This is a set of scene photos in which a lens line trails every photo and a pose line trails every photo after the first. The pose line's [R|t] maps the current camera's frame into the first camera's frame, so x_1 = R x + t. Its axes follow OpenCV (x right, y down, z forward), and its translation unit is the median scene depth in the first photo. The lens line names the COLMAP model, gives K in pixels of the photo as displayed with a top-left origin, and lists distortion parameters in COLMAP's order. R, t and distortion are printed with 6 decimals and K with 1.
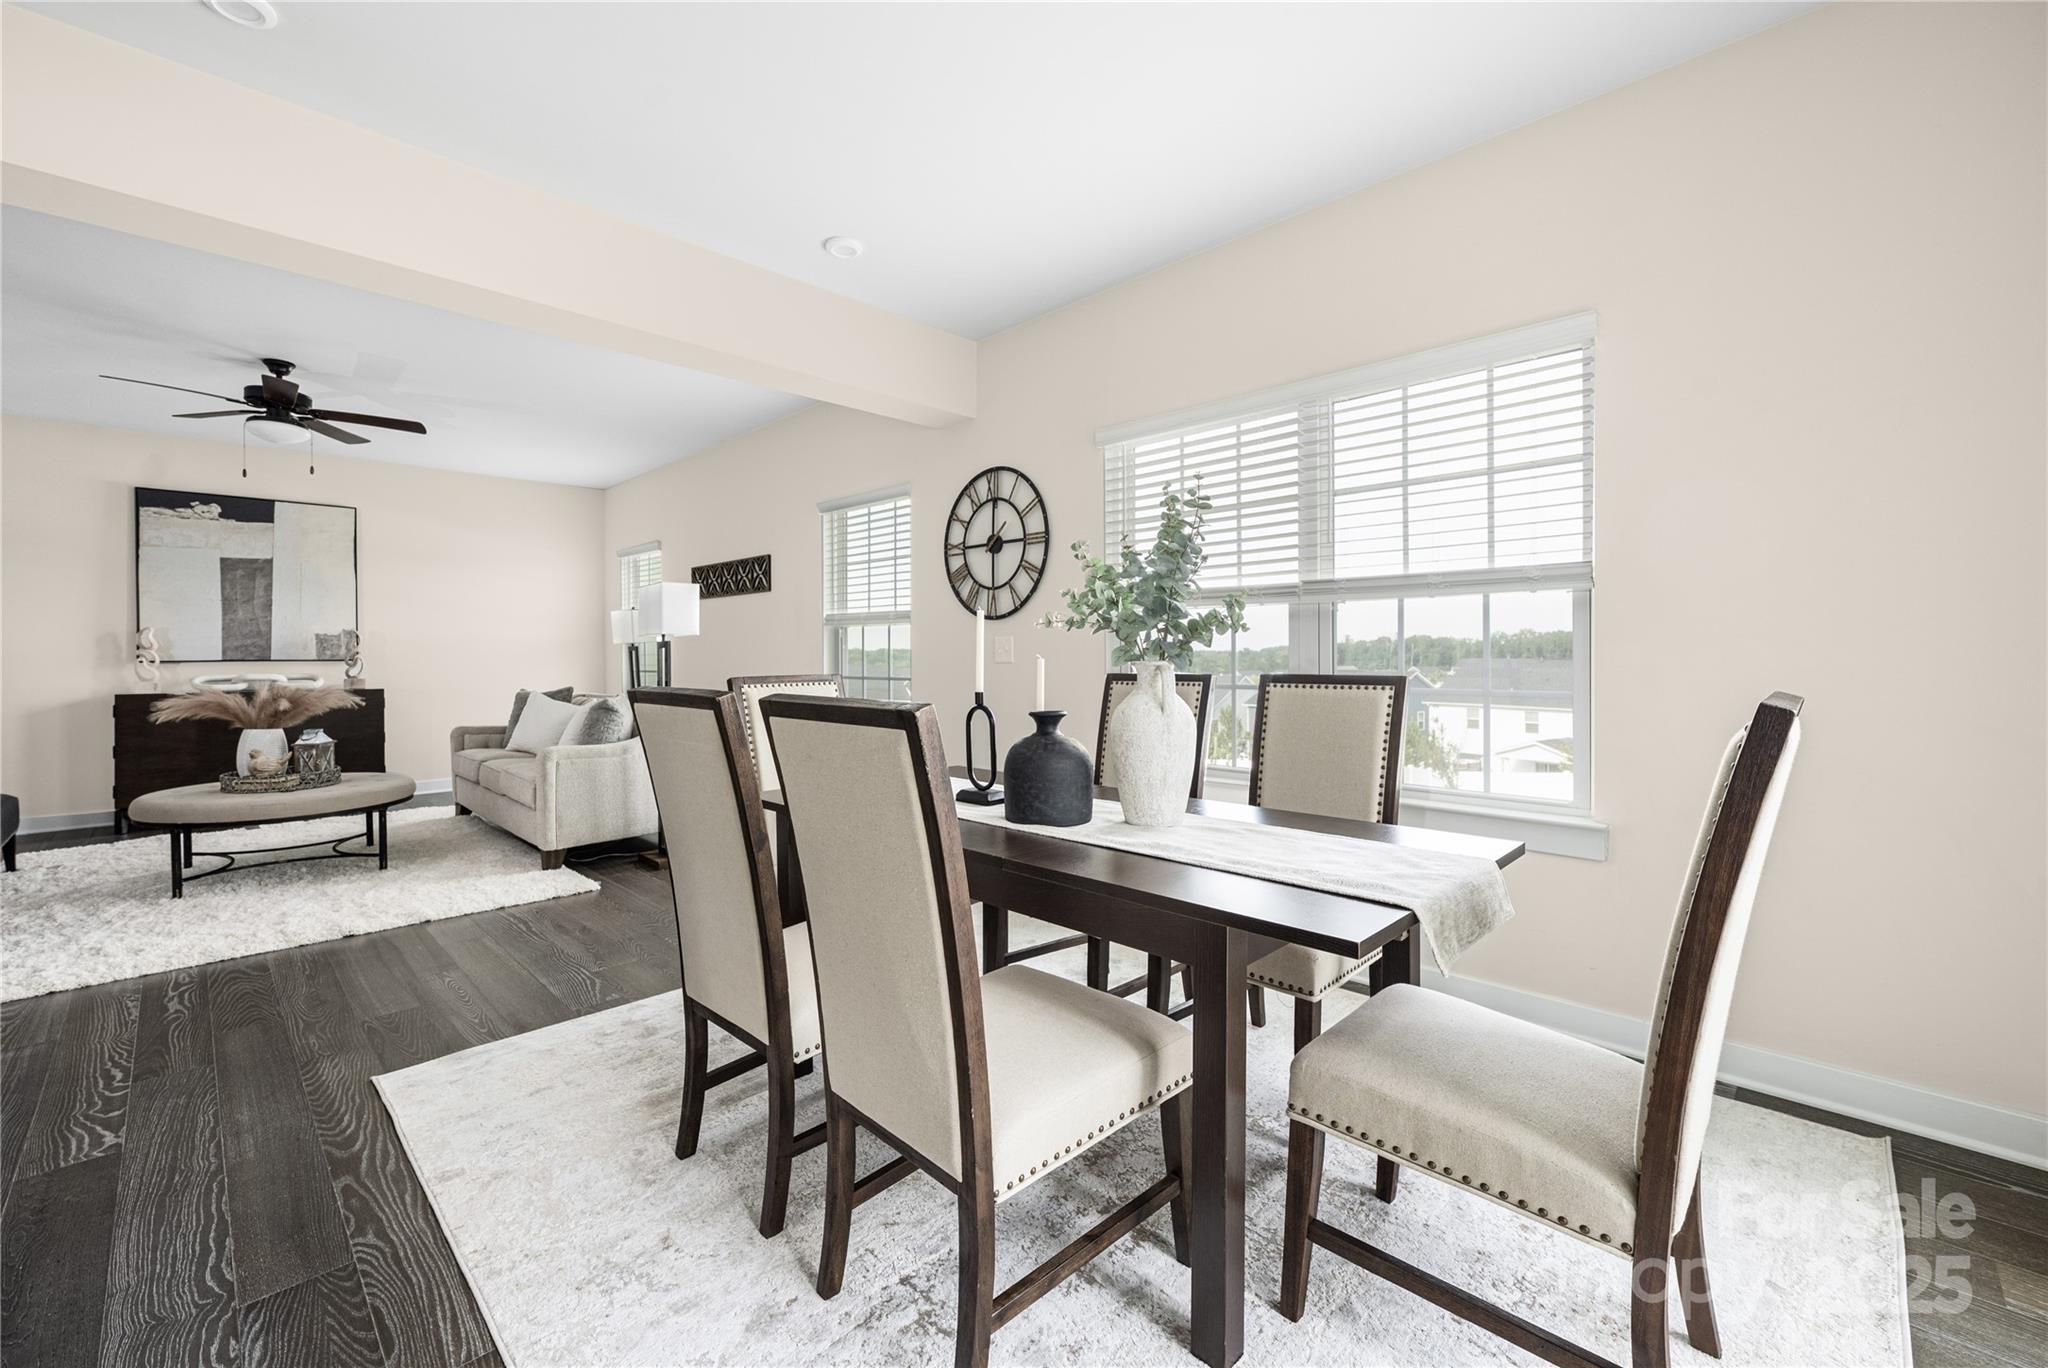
lens RADIAL K [[833.8, 0, 999.6], [0, 833.8, 658.5], [0, 0, 1]] dist [-0.001485, -0.000180]
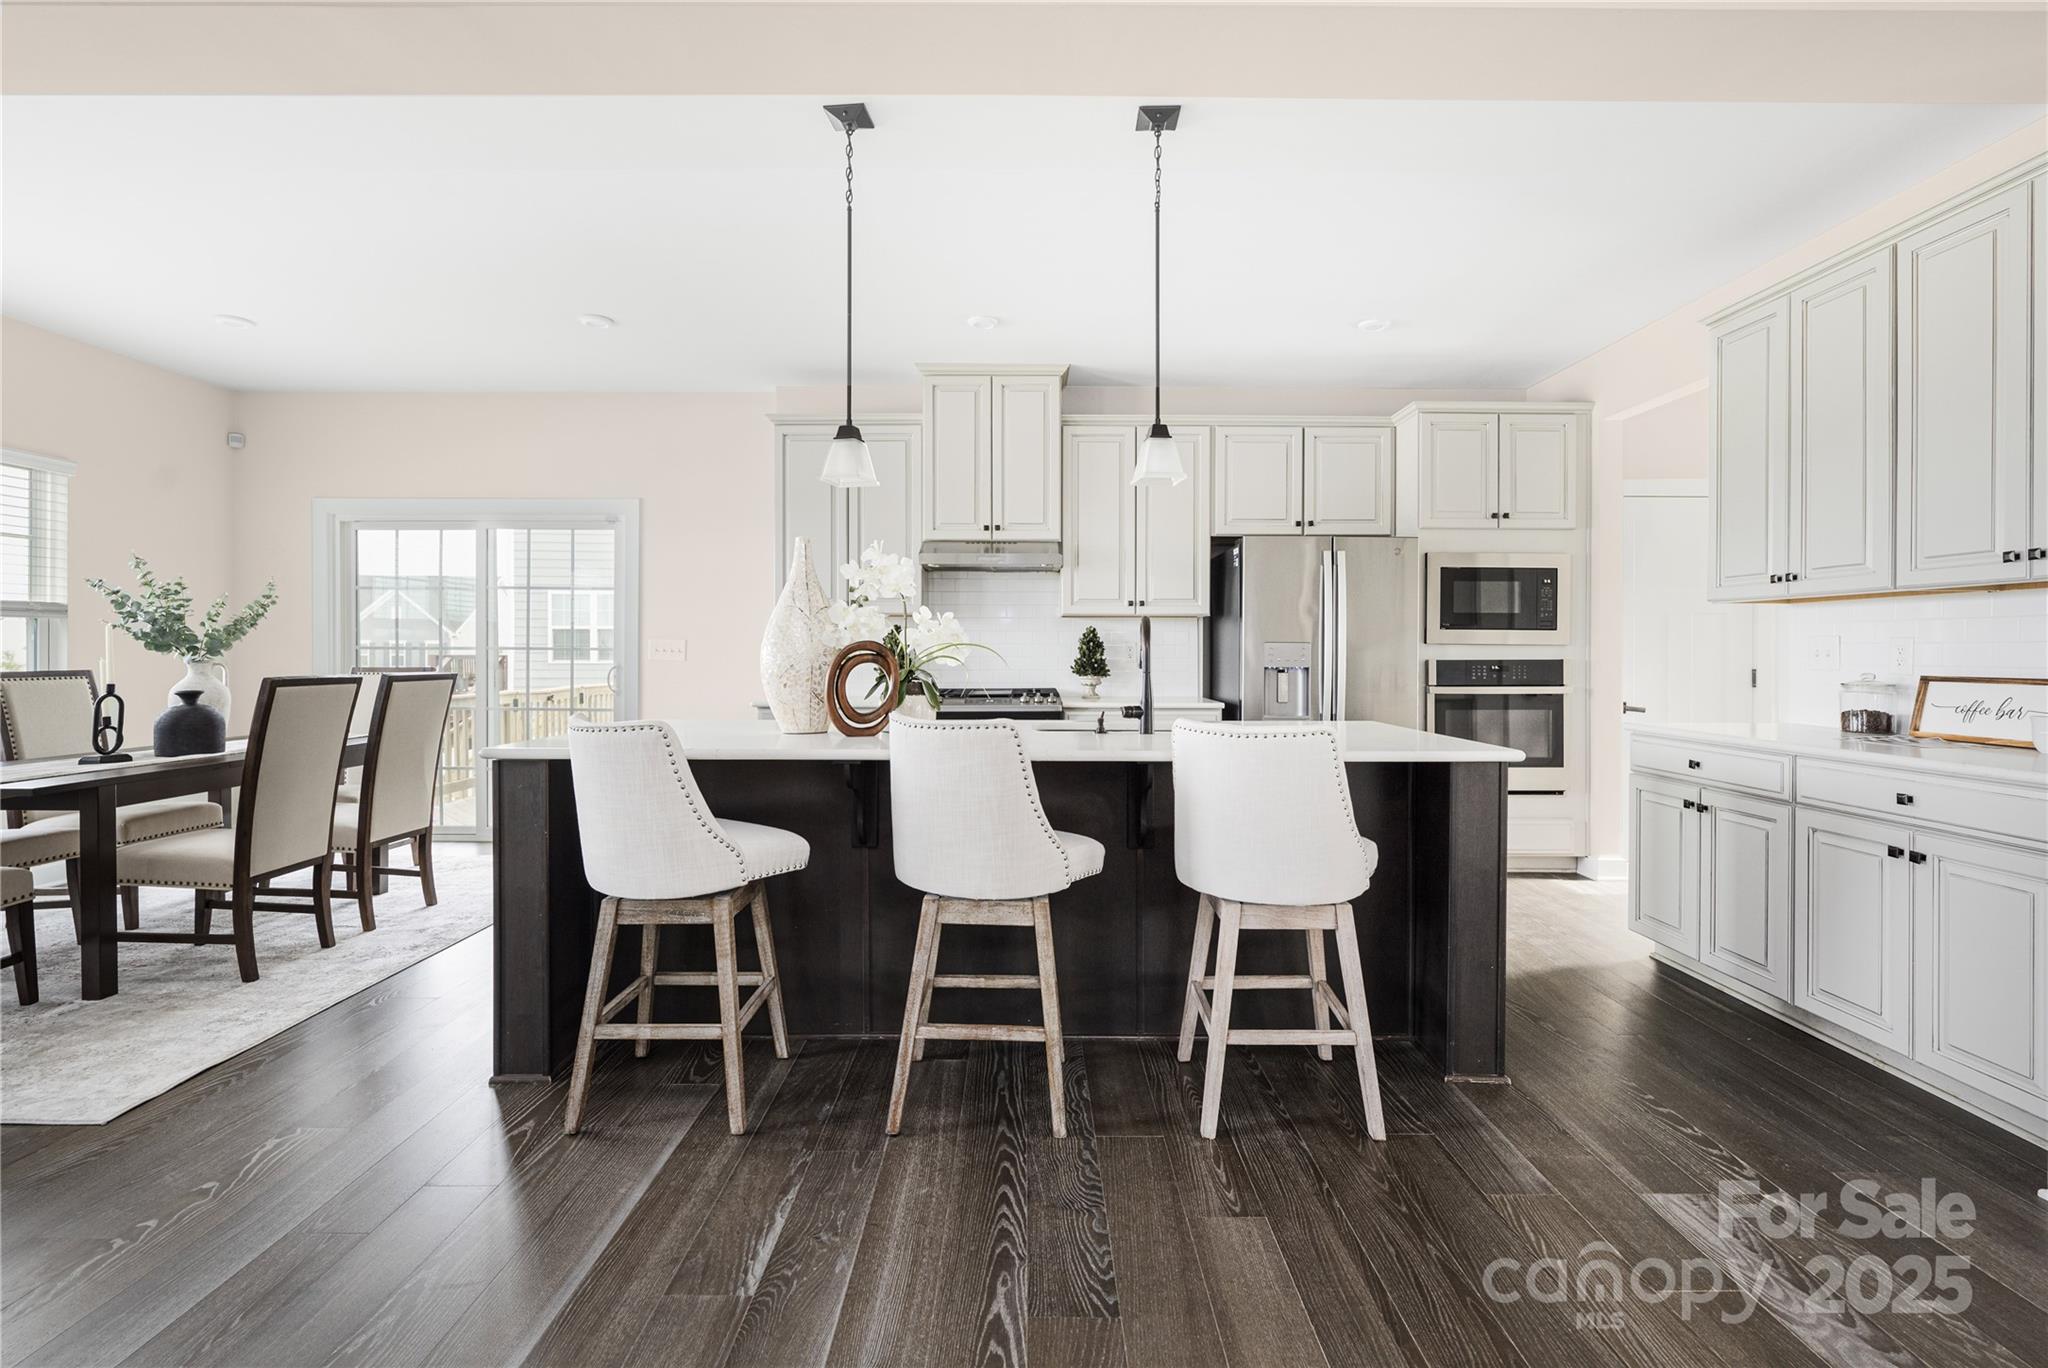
lens RADIAL K [[922.3, 0, 1022.4], [0, 922.3, 655.7], [0, 0, 1]] dist [-0.000128, 0.000217]
pose [[-0.705899, -0.002205, 0.708309, -1.130249], [0.001796, 0.999986, 0.004903, -0.006180], [-0.708310, 0.004733, -0.705885, 0.516421]]
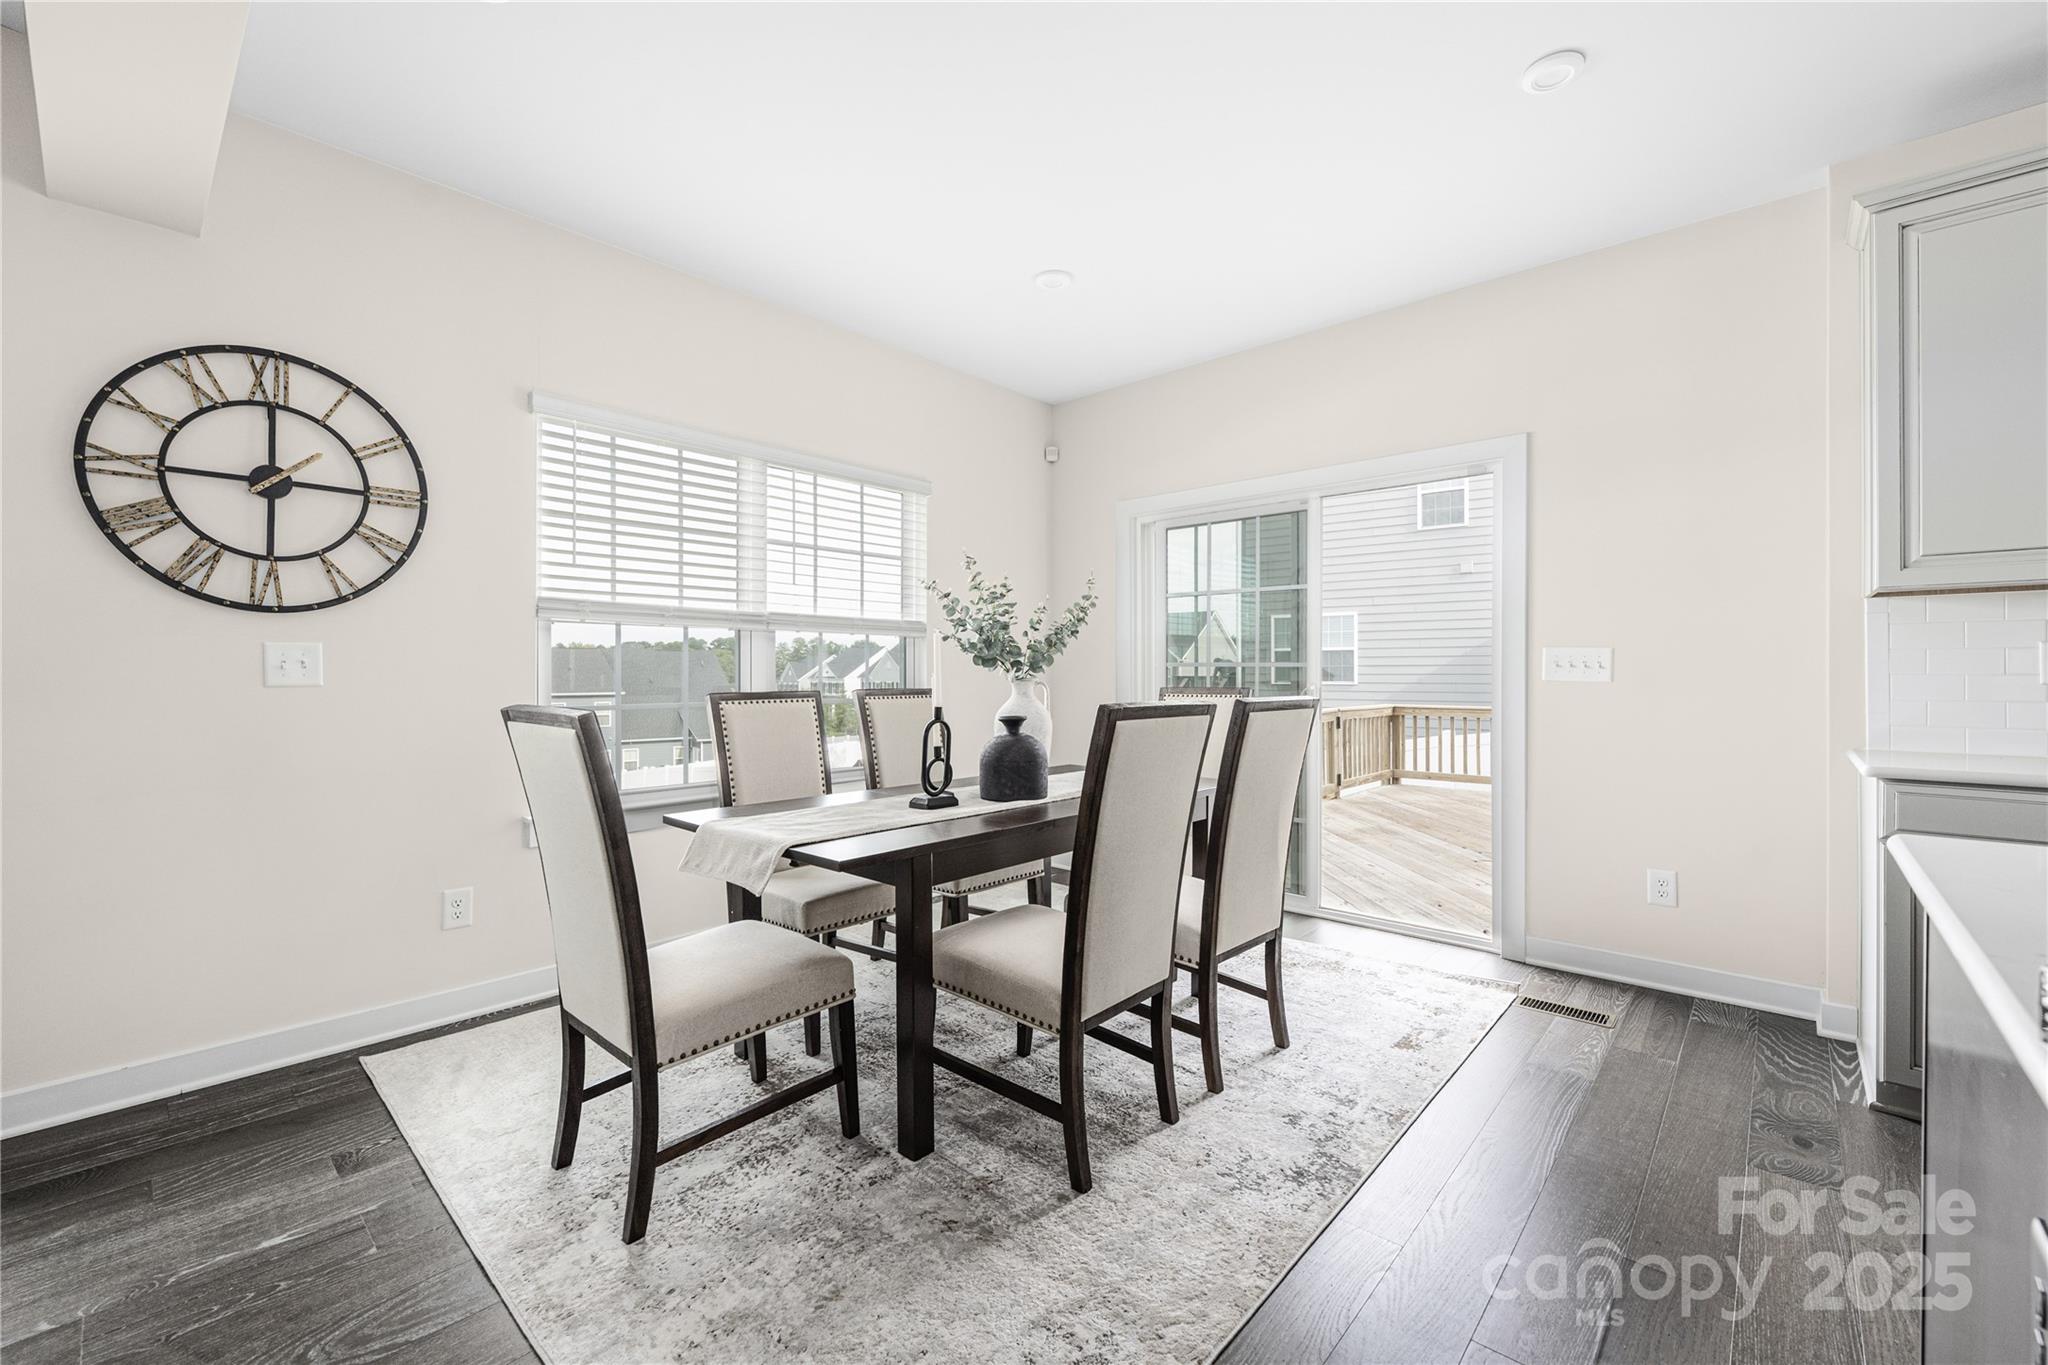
lens RADIAL K [[835.4, 0, 1019.7], [0, 835.4, 678.2], [0, 0, 1]] dist [-0.001304, 0.000014]
pose [[-0.048154, -0.001651, 0.998839, -0.582805], [0.004142, 0.999990, 0.001853, 0.000260], [-0.998831, 0.004227, -0.048147, 0.483872]]
